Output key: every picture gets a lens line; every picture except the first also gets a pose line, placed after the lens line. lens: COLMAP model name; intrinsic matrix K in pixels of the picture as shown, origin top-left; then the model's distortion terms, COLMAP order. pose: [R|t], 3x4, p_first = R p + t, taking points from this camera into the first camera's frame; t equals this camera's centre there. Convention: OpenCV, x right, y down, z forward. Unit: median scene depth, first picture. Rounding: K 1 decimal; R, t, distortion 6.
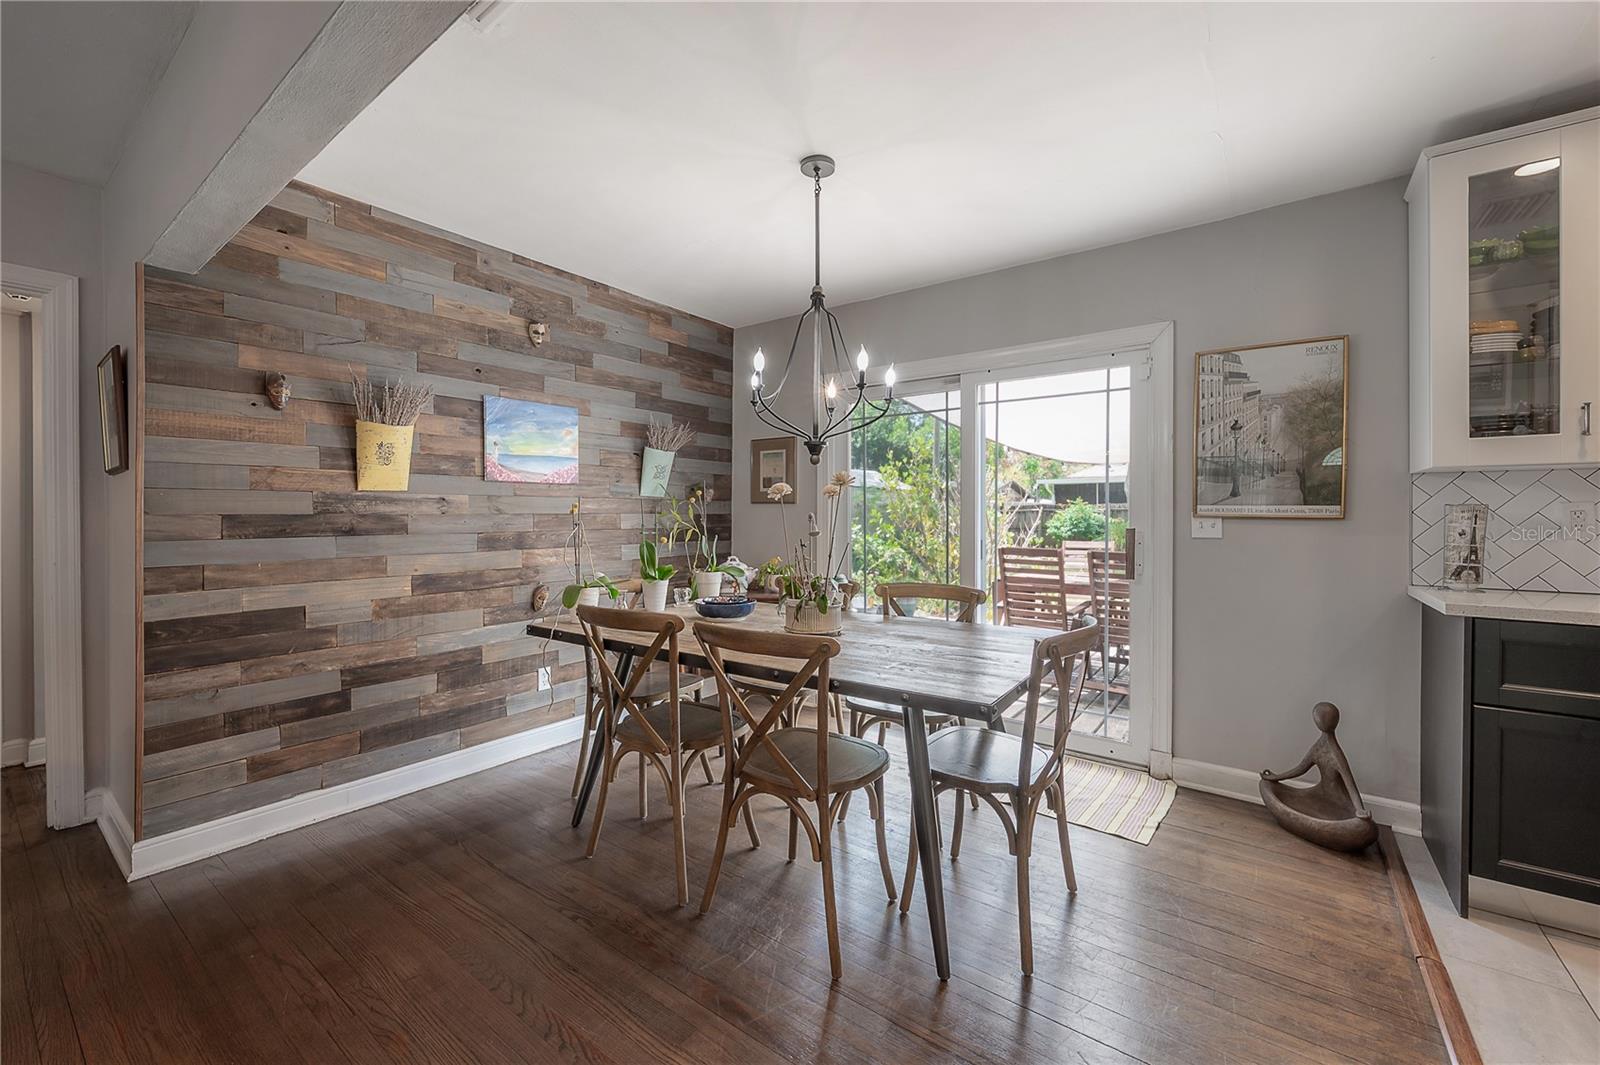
lens RADIAL K [[648.1, 0, 798.5], [0, 648.1, 519.9], [0, 0, 1]] dist [-0.004178, -0.000242]
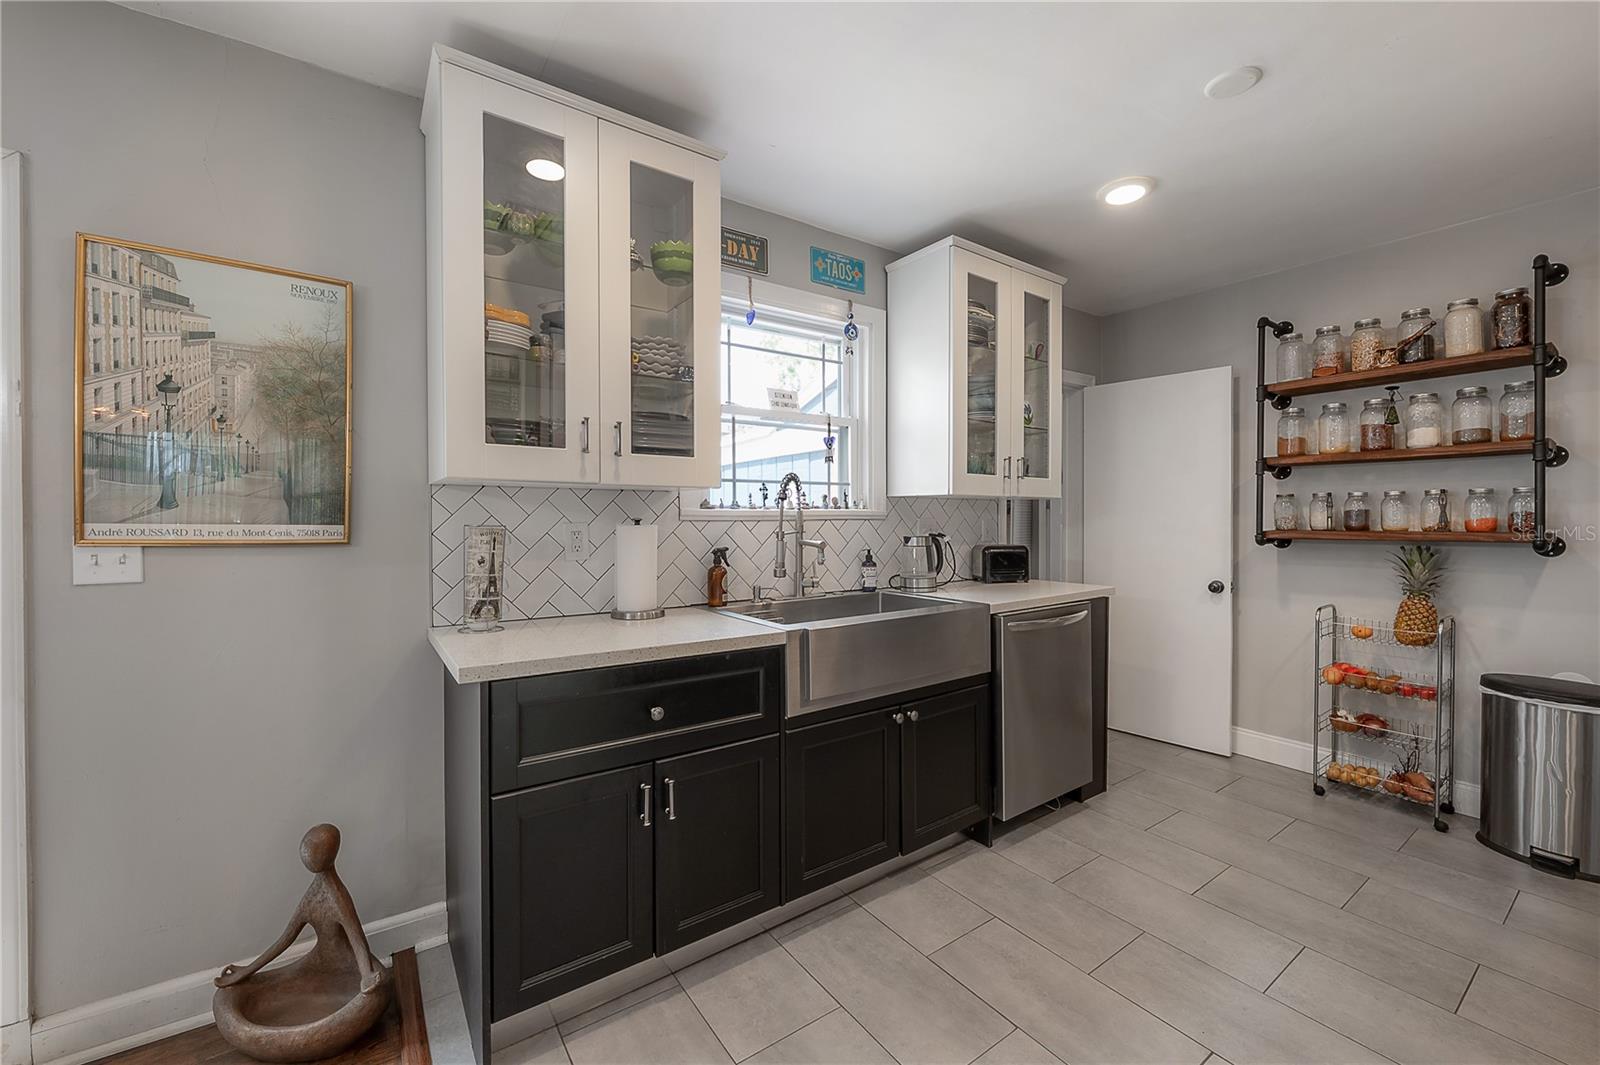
lens RADIAL K [[633.8, 0, 800.1], [0, 633.8, 525.3], [0, 0, 1]] dist [0.001591, 0.000269]
pose [[0.317347, -0.005404, 0.948294, 0.312962], [0.005909, 0.999976, 0.003722, -0.019935], [-0.948291, 0.004422, 0.317371, 0.286455]]
